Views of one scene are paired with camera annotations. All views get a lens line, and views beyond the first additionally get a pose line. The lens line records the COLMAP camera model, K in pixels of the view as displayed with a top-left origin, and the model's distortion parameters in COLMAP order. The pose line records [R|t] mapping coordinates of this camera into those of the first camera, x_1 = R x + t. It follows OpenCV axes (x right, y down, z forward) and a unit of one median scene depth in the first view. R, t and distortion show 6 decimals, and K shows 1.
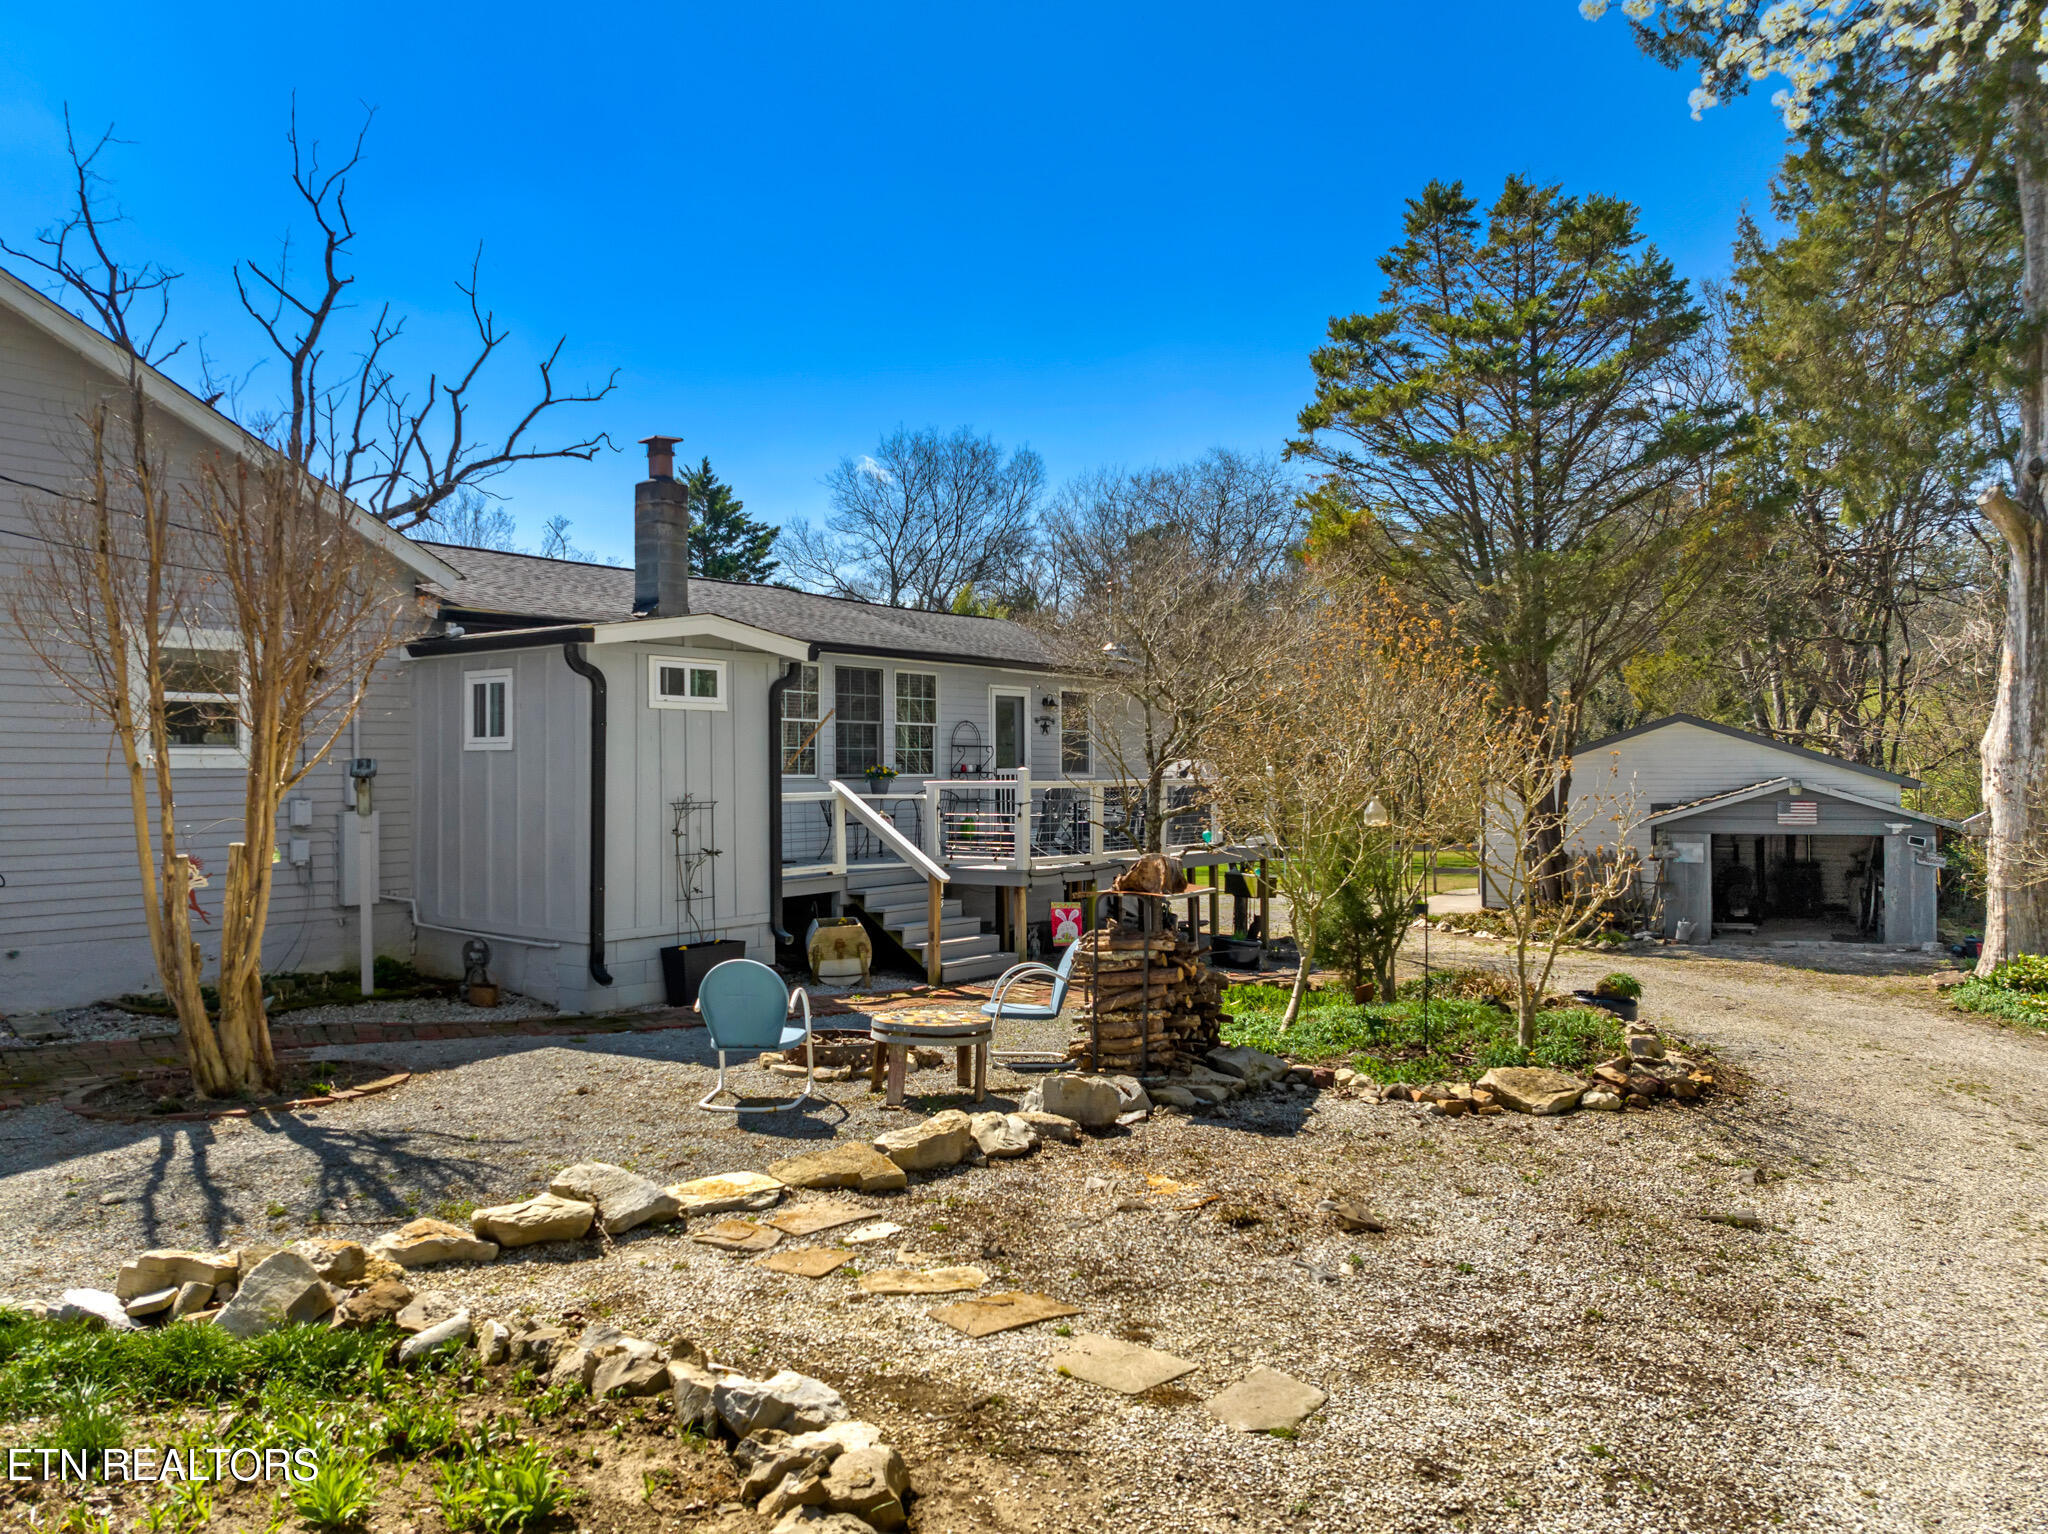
lens RADIAL K [[1446.8, 0, 1030.3], [0, 1446.8, 764.1], [0, 0, 1]] dist [-0.044494, -0.000540]
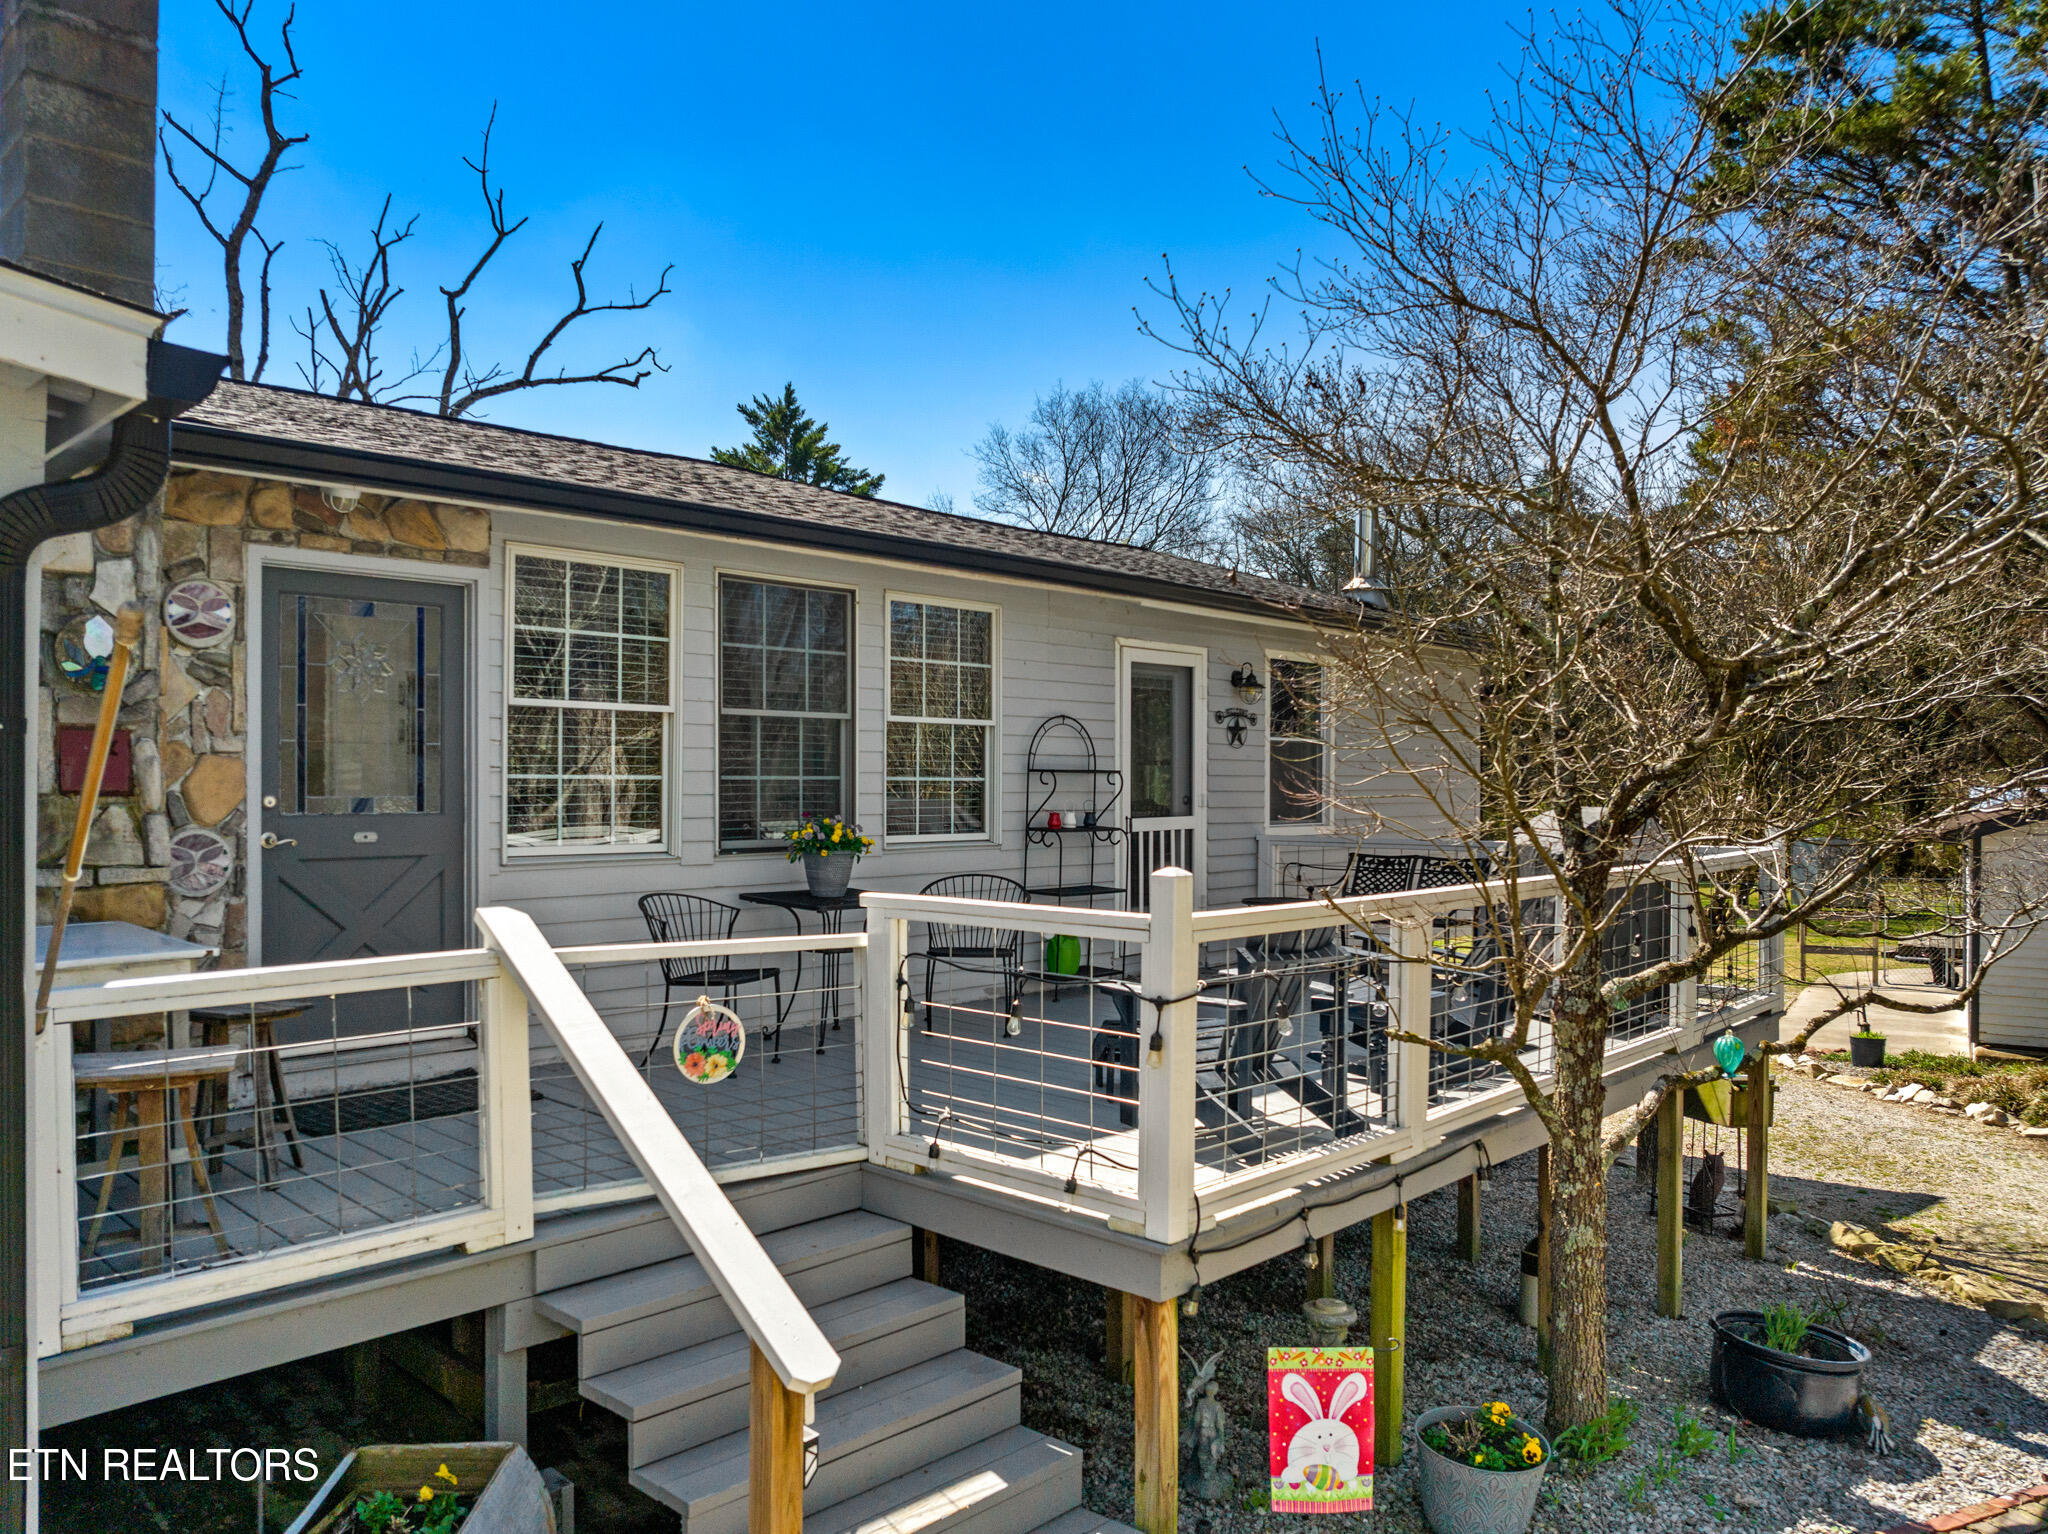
lens RADIAL K [[1446.8, 0, 1030.3], [0, 1446.8, 764.1], [0, 0, 1]] dist [-0.044494, -0.000540]
pose [[0.992289, 0.007850, -0.123698, 0.001035], [-0.008773, 0.999938, -0.006922, -0.006624], [0.123636, 0.007954, 0.992296, 0.317693]]
